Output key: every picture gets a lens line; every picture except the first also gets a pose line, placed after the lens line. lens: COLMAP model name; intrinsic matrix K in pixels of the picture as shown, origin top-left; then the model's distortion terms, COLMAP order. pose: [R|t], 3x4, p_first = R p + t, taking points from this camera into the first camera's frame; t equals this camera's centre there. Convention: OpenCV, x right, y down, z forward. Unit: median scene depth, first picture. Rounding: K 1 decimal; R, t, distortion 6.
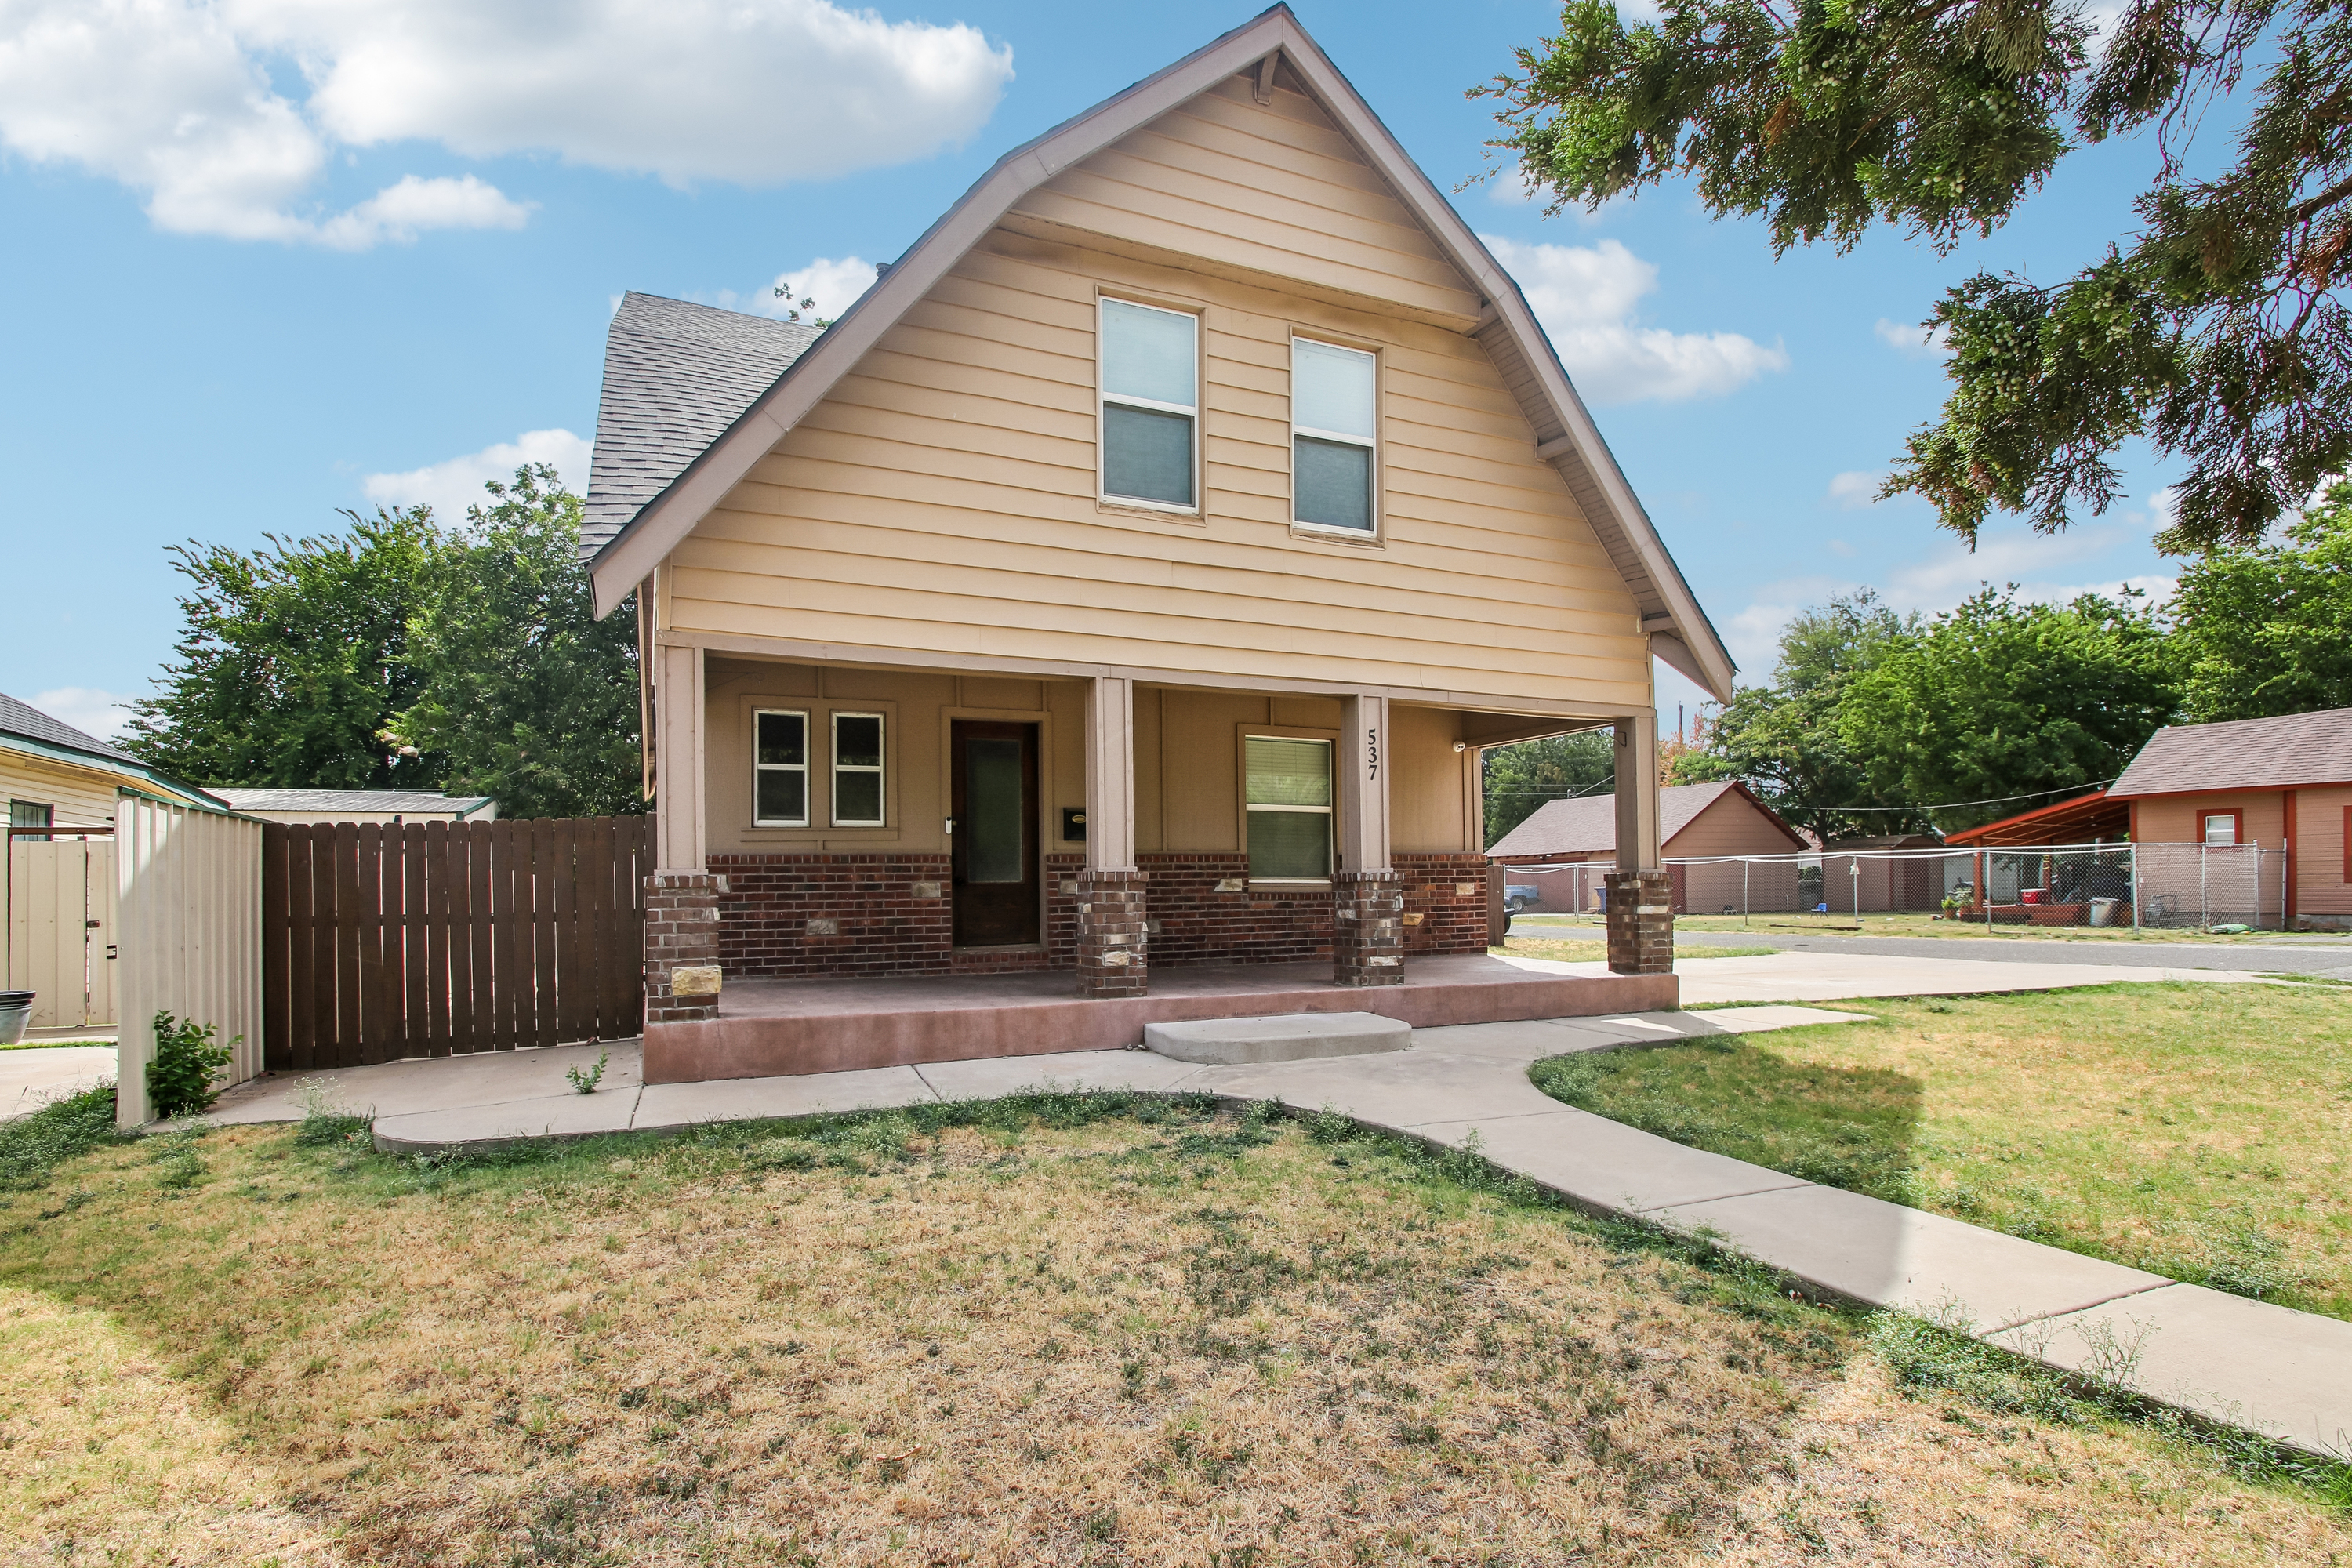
lens RADIAL K [[1096.4, 0, 1176.8], [0, 1096.4, 856.3], [0, 0, 1]] dist [-0.001089, -0.004546]
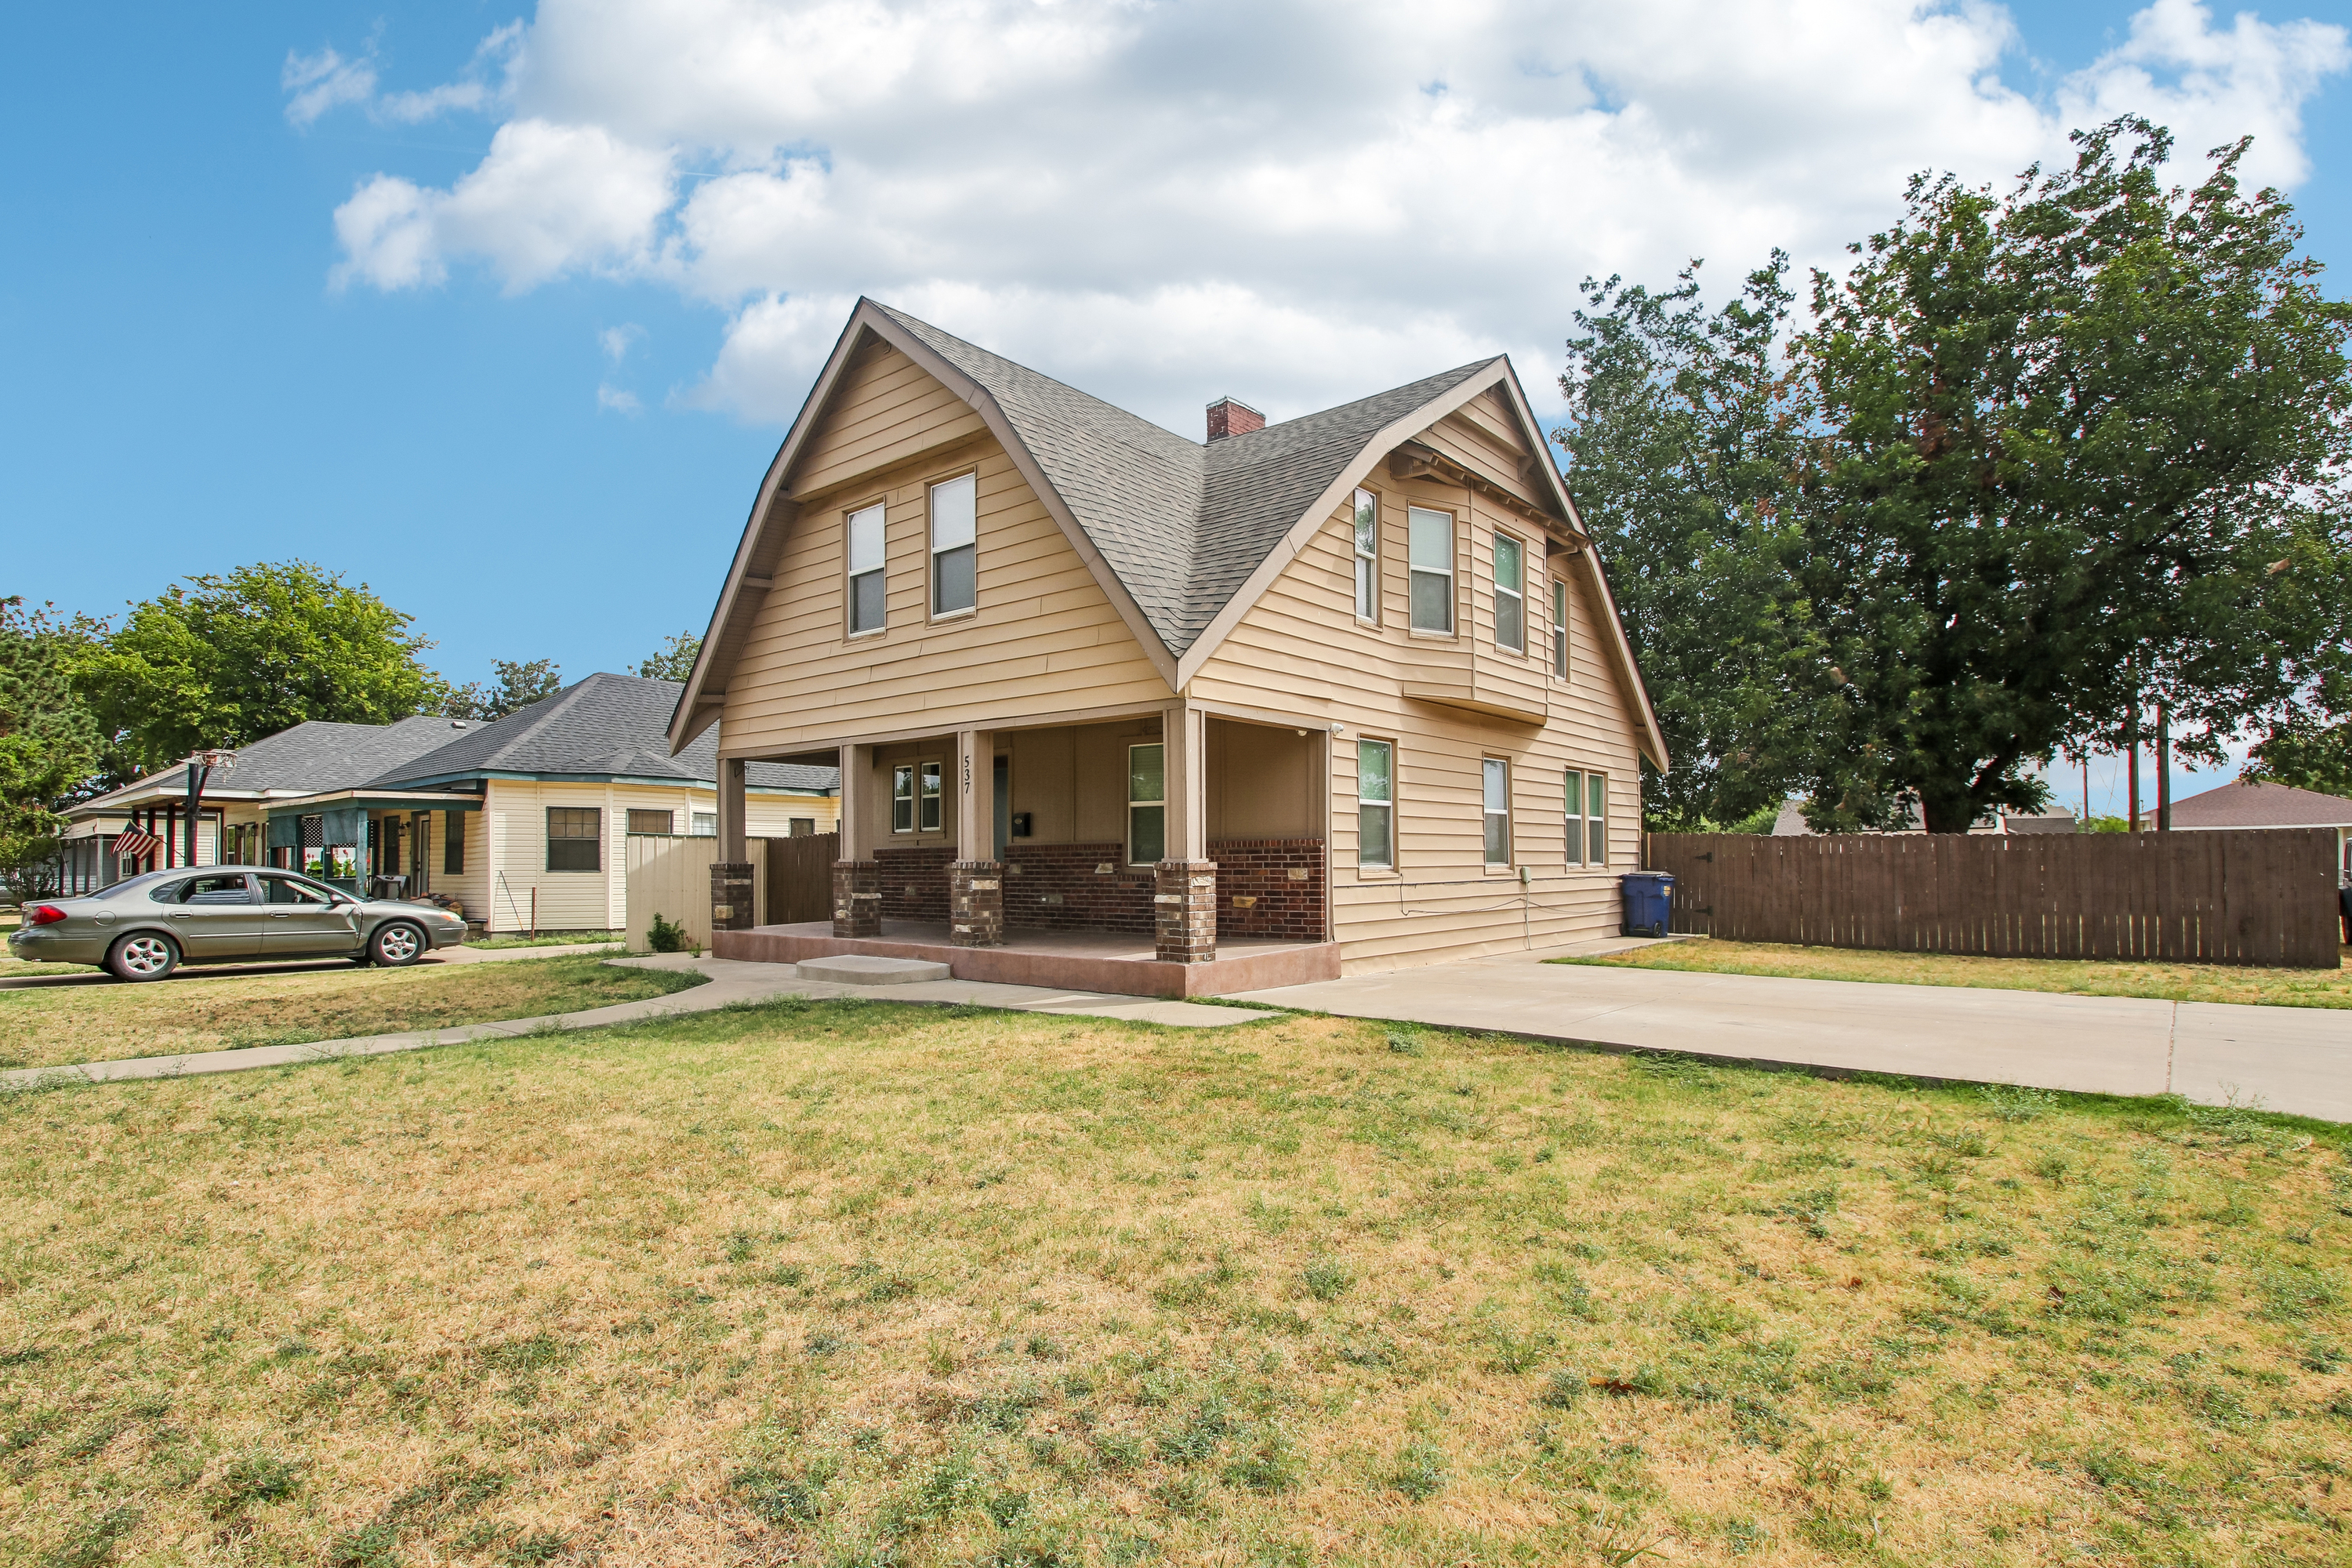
lens RADIAL K [[1162.7, 0, 1189.9], [0, 1162.7, 812.3], [0, 0, 1]] dist [0.004993, -0.000287]
pose [[0.458096, -0.030312, -0.888386, 1.500960], [0.027207, 0.999428, -0.020071, -0.009918], [0.888486, -0.014976, 0.458659, 0.561303]]
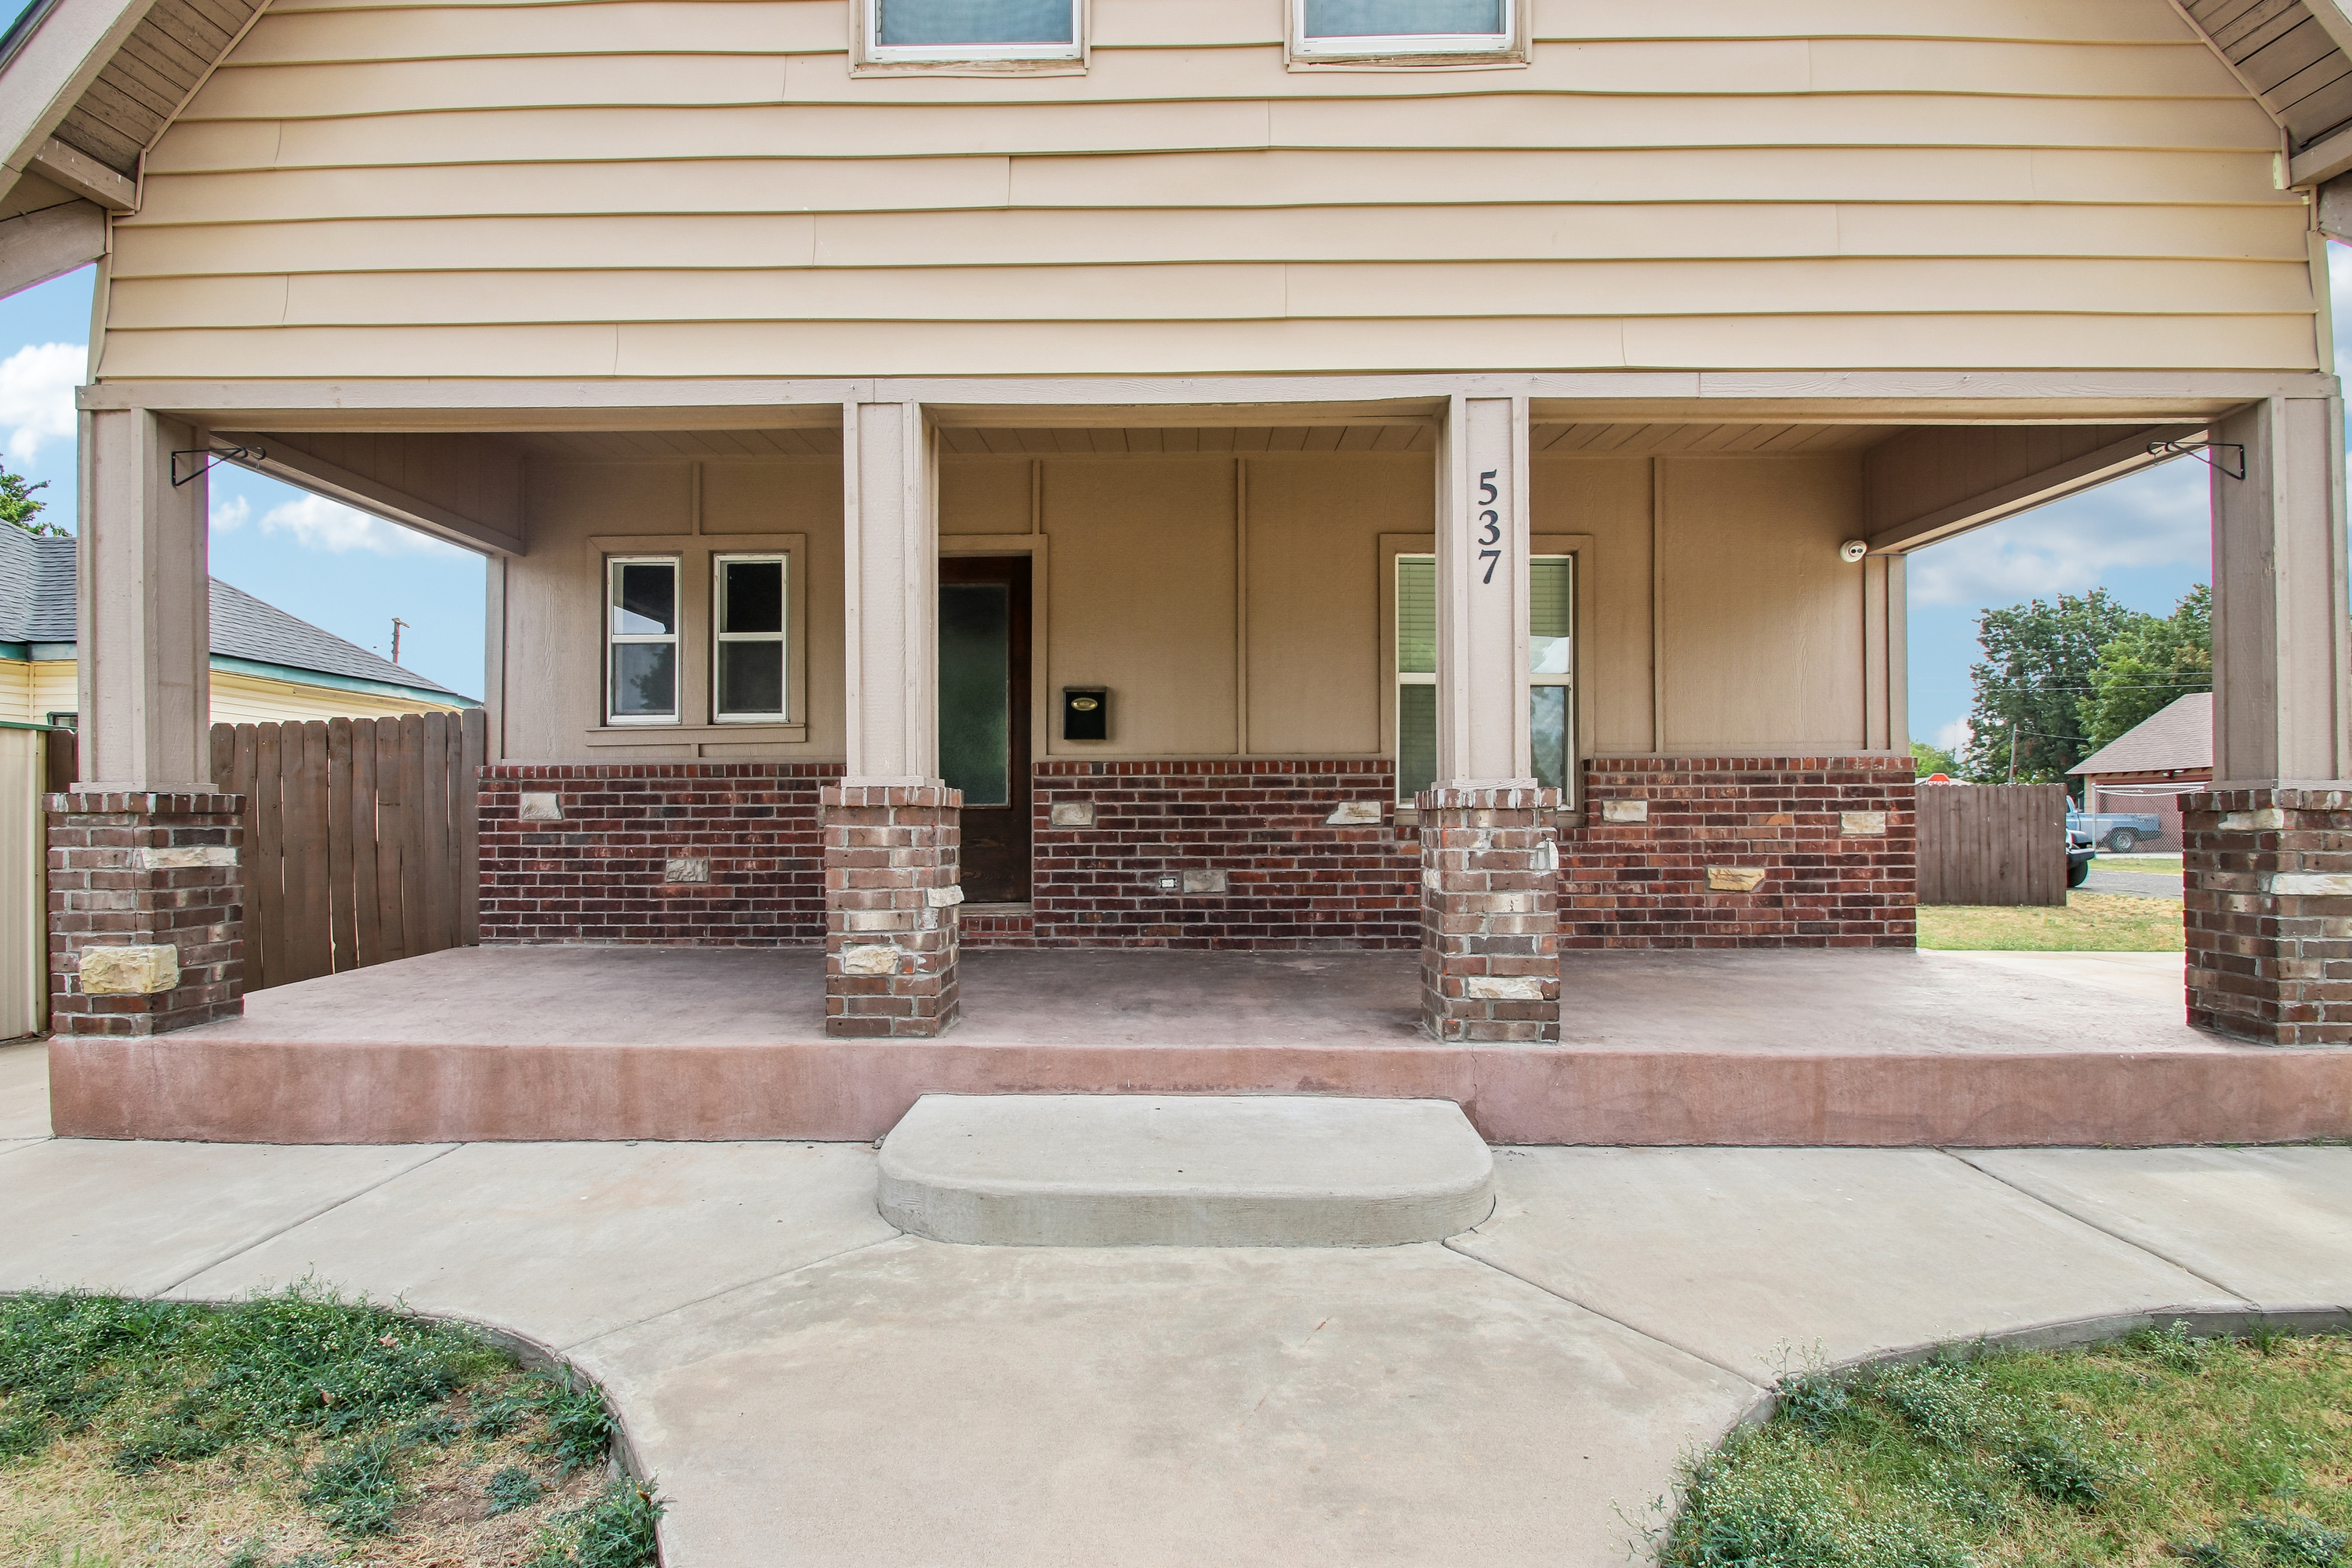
lens RADIAL K [[1096.4, 0, 1184.9], [0, 1096.4, 794.8], [0, 0, 1]] dist [-0.001089, -0.004546]
pose [[0.911058, 0.000669, -0.412277, 0.239822], [0.005245, 0.999899, 0.013213, 0.010150], [0.412245, -0.014200, 0.910963, 0.512266]]
